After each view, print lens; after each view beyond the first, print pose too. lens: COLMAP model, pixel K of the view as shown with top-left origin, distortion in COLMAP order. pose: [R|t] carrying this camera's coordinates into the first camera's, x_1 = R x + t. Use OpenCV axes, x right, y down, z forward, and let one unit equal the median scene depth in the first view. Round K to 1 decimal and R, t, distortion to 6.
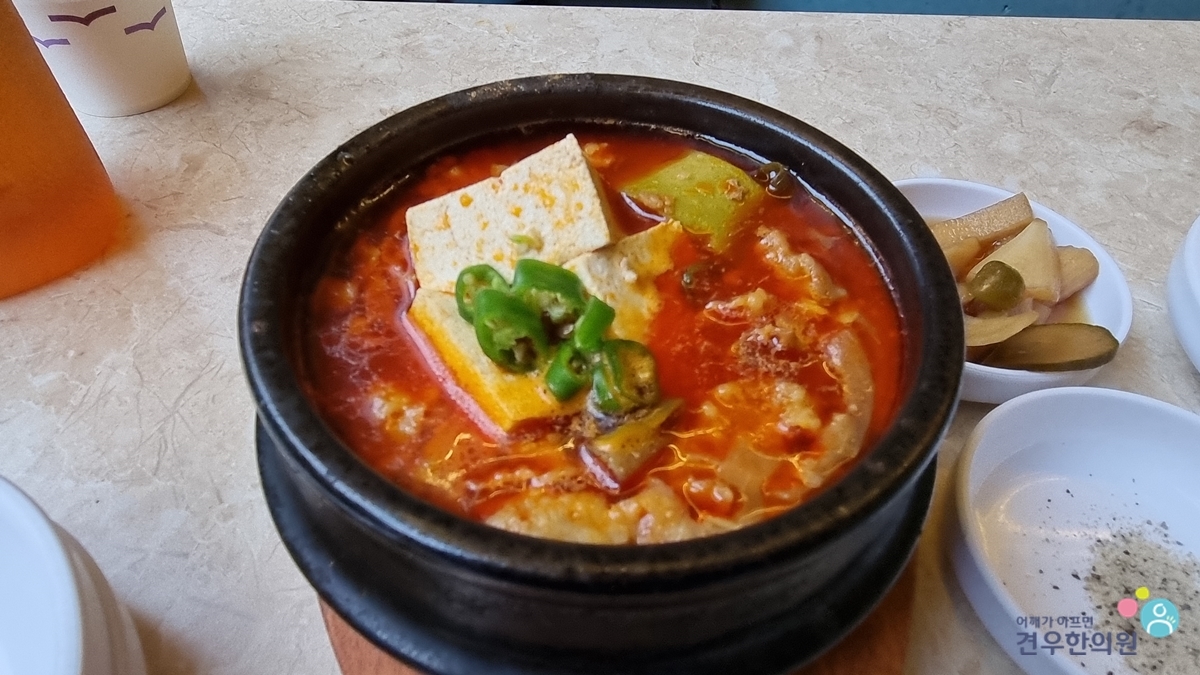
lens RADIAL K [[708.8, 0, 600.1], [0, 708.8, 335.4], [0, 0, 1]] dist [0.008414, -0.005575]
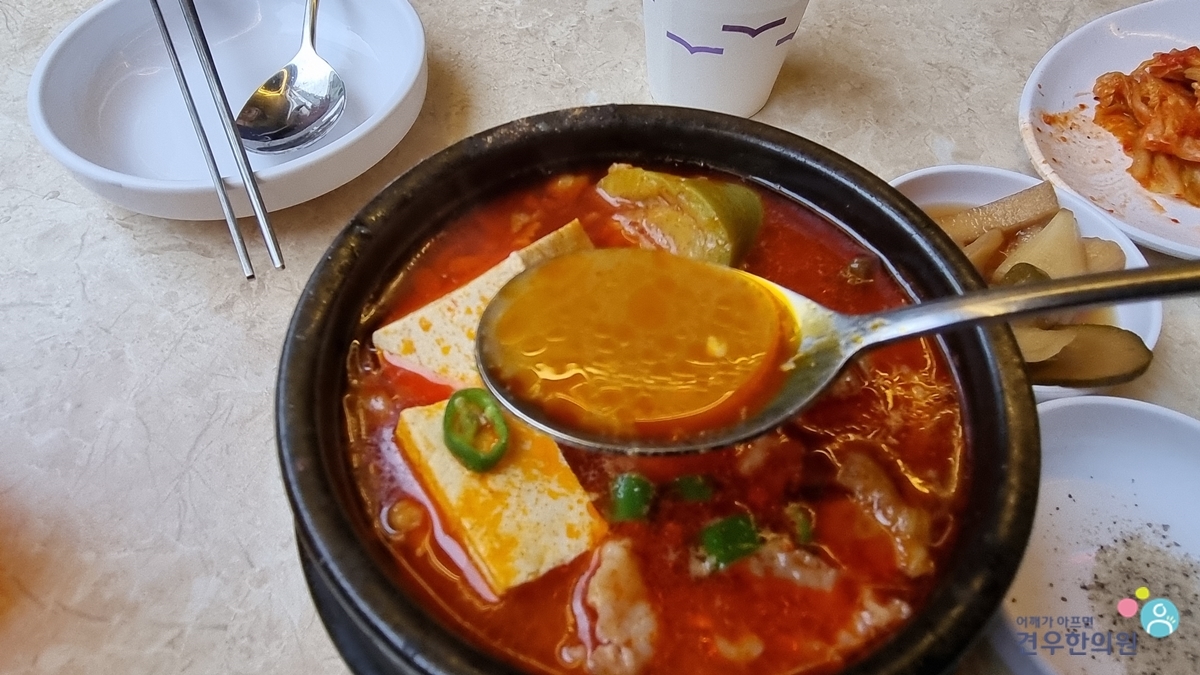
lens RADIAL K [[708.8, 0, 600.2], [0, 708.8, 339.3], [0, 0, 1]] dist [0.008414, -0.005575]
pose [[0.998241, -0.049935, 0.031952, -0.064616], [0.045643, 0.991322, 0.123276, -0.157274], [-0.037831, -0.121601, 0.991858, 0.045802]]
